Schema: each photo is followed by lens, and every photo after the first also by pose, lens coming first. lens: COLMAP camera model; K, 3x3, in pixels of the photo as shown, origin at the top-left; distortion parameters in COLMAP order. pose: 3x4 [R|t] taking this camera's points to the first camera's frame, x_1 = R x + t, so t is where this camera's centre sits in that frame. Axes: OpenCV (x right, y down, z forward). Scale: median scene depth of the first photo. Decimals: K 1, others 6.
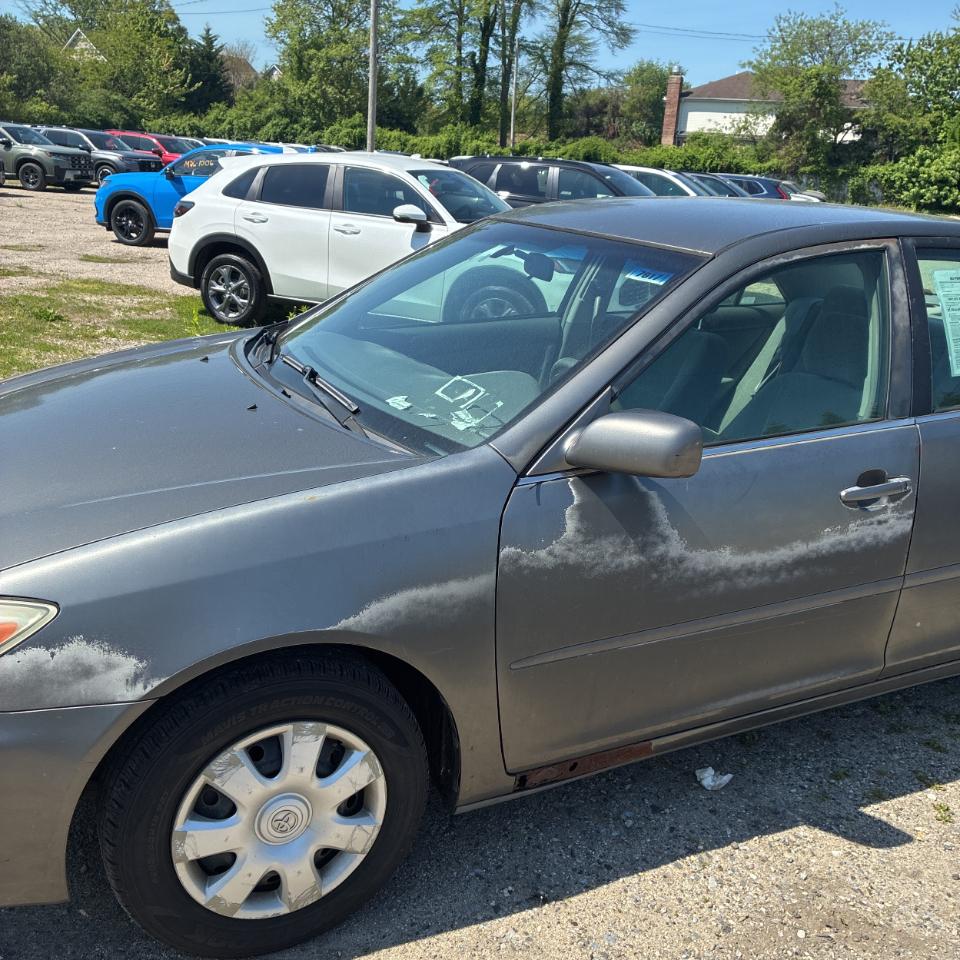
lens RADIAL K [[979.9, 0, 481.8], [0, 979.9, 477.3], [0, 0, 1]] dist [0.022102, 0.000000]
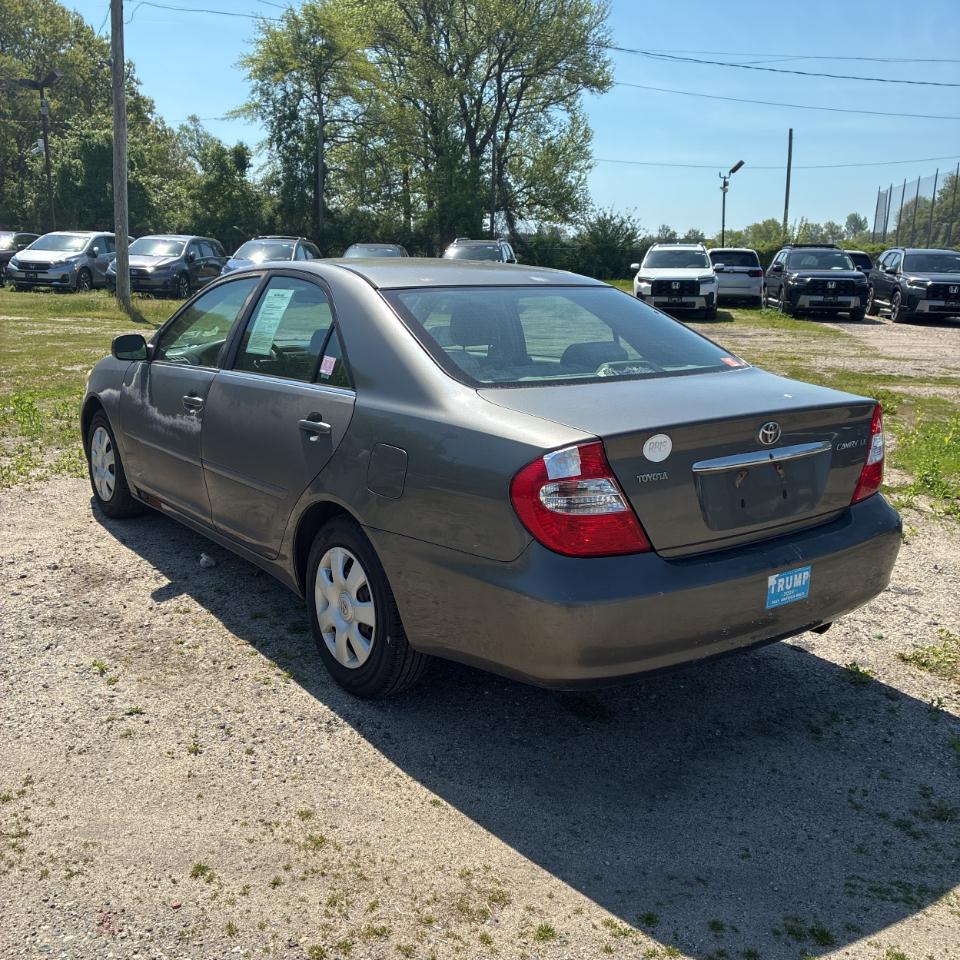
lens RADIAL K [[979.9, 0, 478.6], [0, 979.9, 476.0], [0, 0, 1]] dist [0.022102, 0.000000]
pose [[0.195779, 0.161919, -0.967188, 0.087037], [-0.307844, 0.946566, 0.096153, -0.007391], [0.931076, 0.278919, 0.235164, 0.041859]]
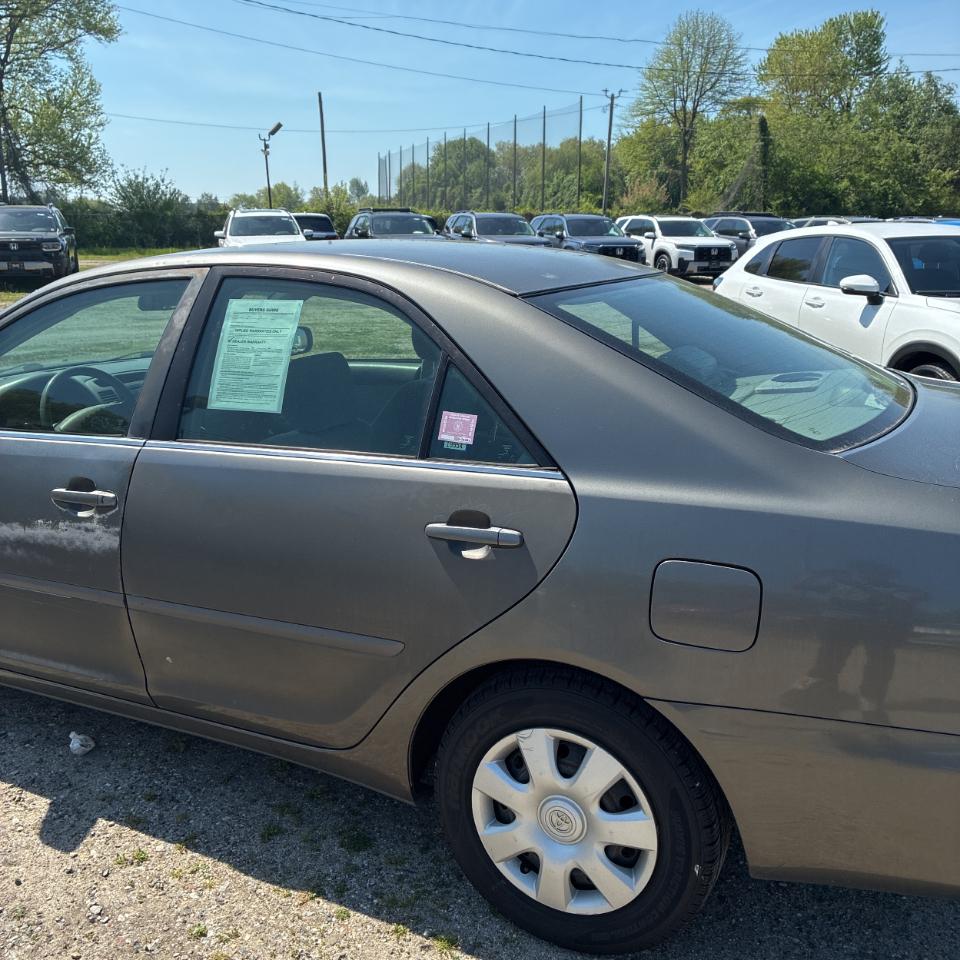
lens RADIAL K [[979.9, 0, 473.2], [0, 979.9, 477.1], [0, 0, 1]] dist [0.022102, 0.000000]
pose [[0.618076, 0.140394, -0.773480, 0.056080], [-0.208843, 0.977892, 0.010614, -0.004087], [0.757870, 0.154976, 0.633731, 0.024370]]
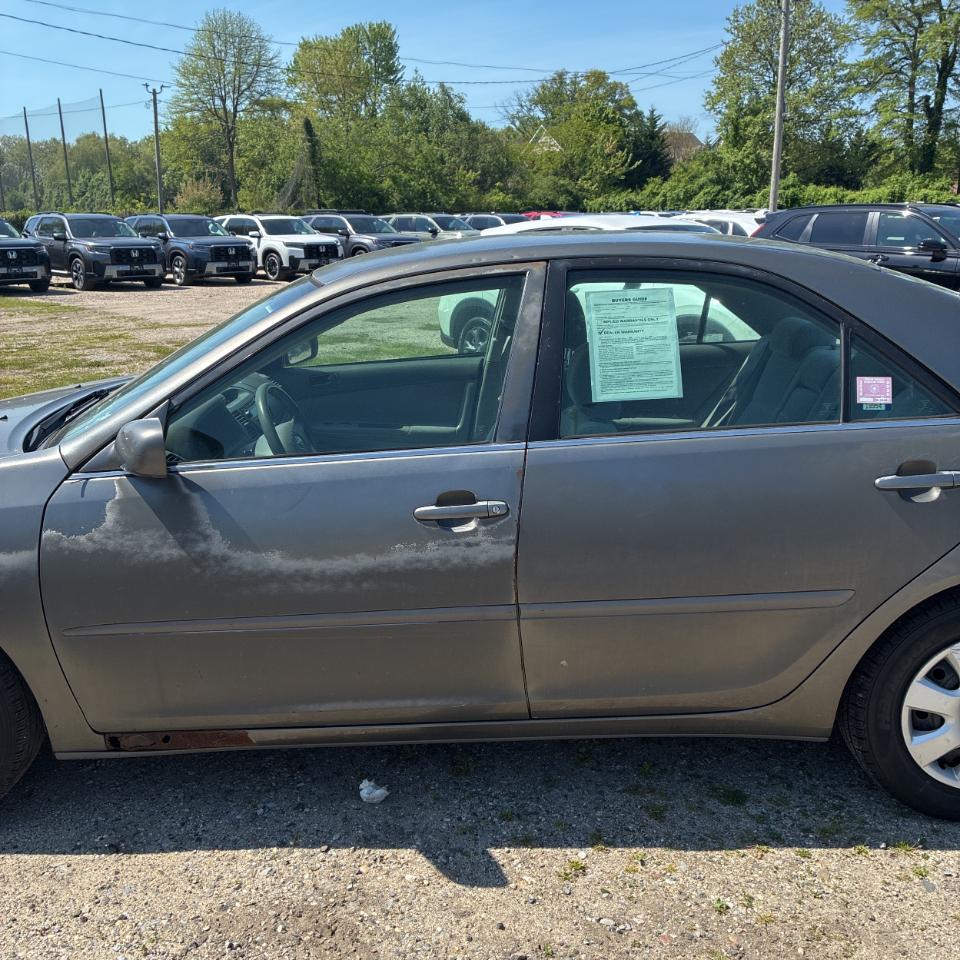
lens RADIAL K [[979.9, 0, 470.7], [0, 979.9, 473.9], [0, 0, 1]] dist [0.022102, 0.000000]
pose [[0.897857, 0.036702, -0.438754, 0.031951], [-0.066465, 0.996398, -0.052665, 0.001016], [0.435241, 0.076447, 0.897063, 0.004304]]
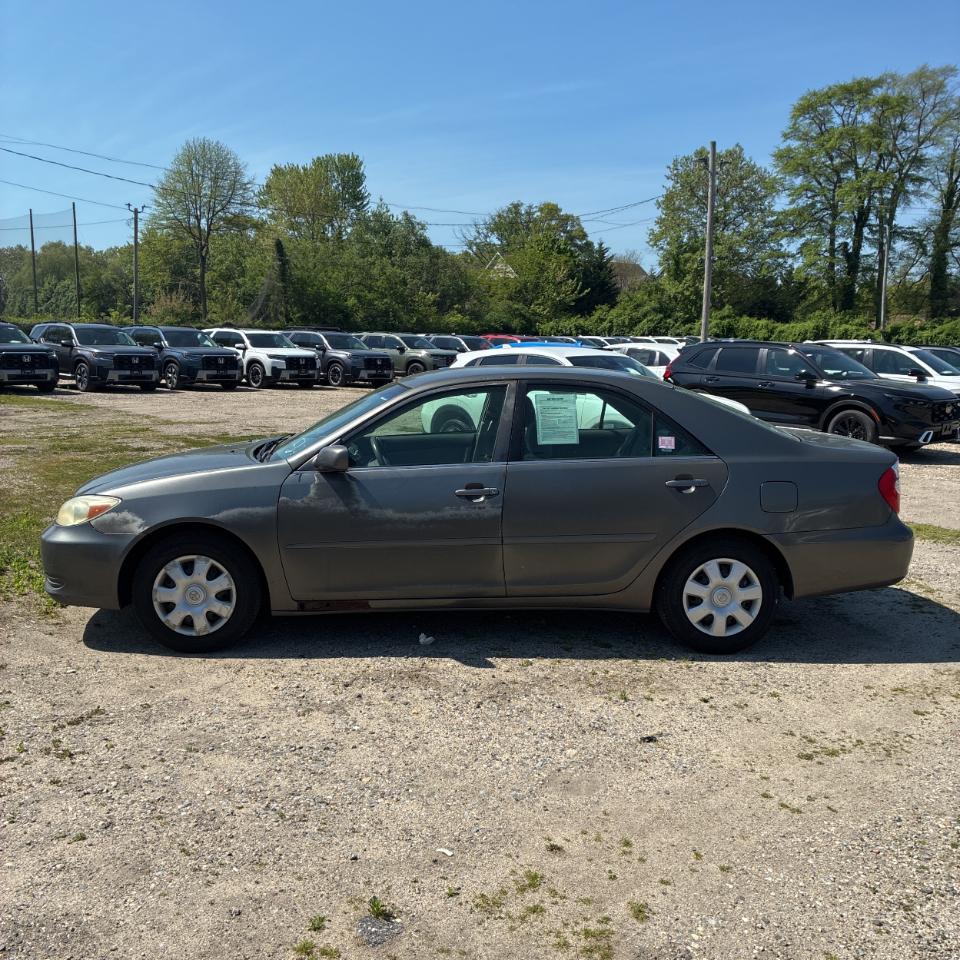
lens RADIAL K [[979.9, 0, 481.8], [0, 979.9, 478.0], [0, 0, 1]] dist [0.022102, 0.000000]
pose [[0.922656, 0.010336, -0.385485, 0.046790], [-0.080536, 0.982762, -0.166410, 0.012783], [0.377120, 0.184584, 0.907584, -0.035649]]
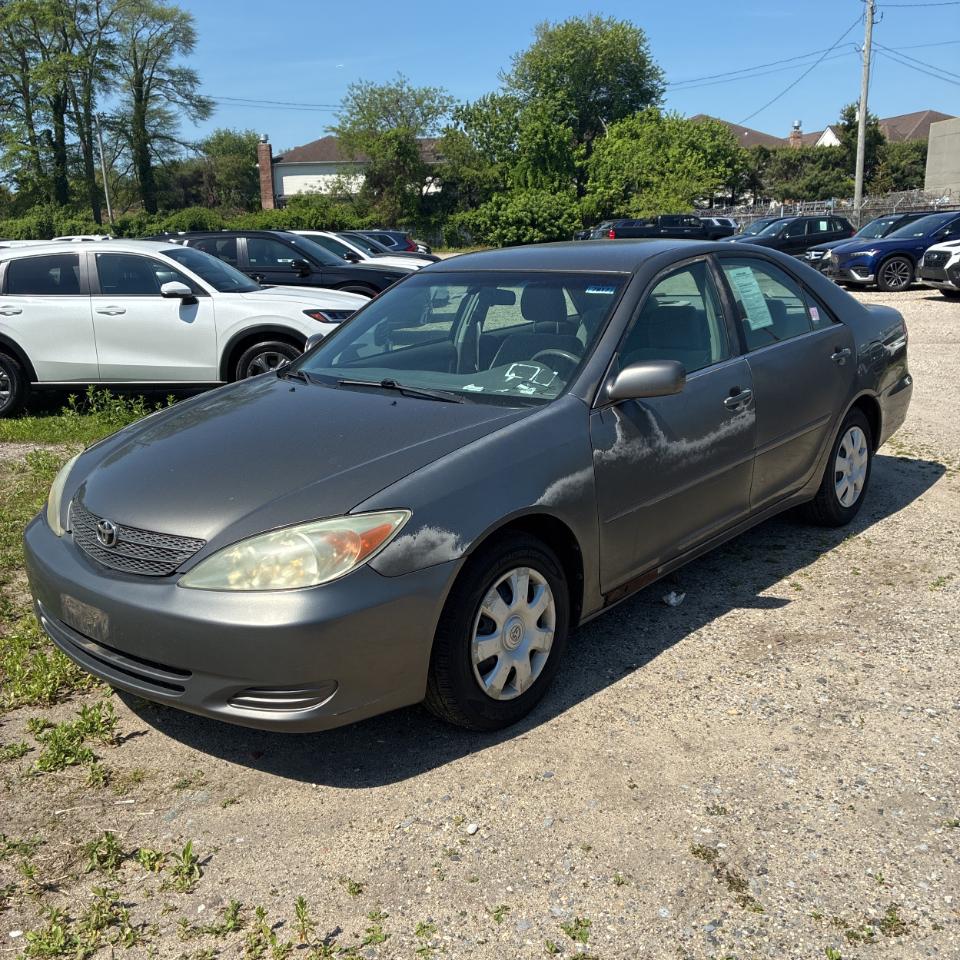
lens RADIAL K [[979.9, 0, 478.5], [0, 979.9, 476.9], [0, 0, 1]] dist [0.022102, 0.000000]
pose [[0.919558, -0.177070, 0.350798, -0.024052], [0.197099, 0.980138, -0.021927, 0.003606], [-0.339948, 0.089305, 0.936194, -0.016261]]
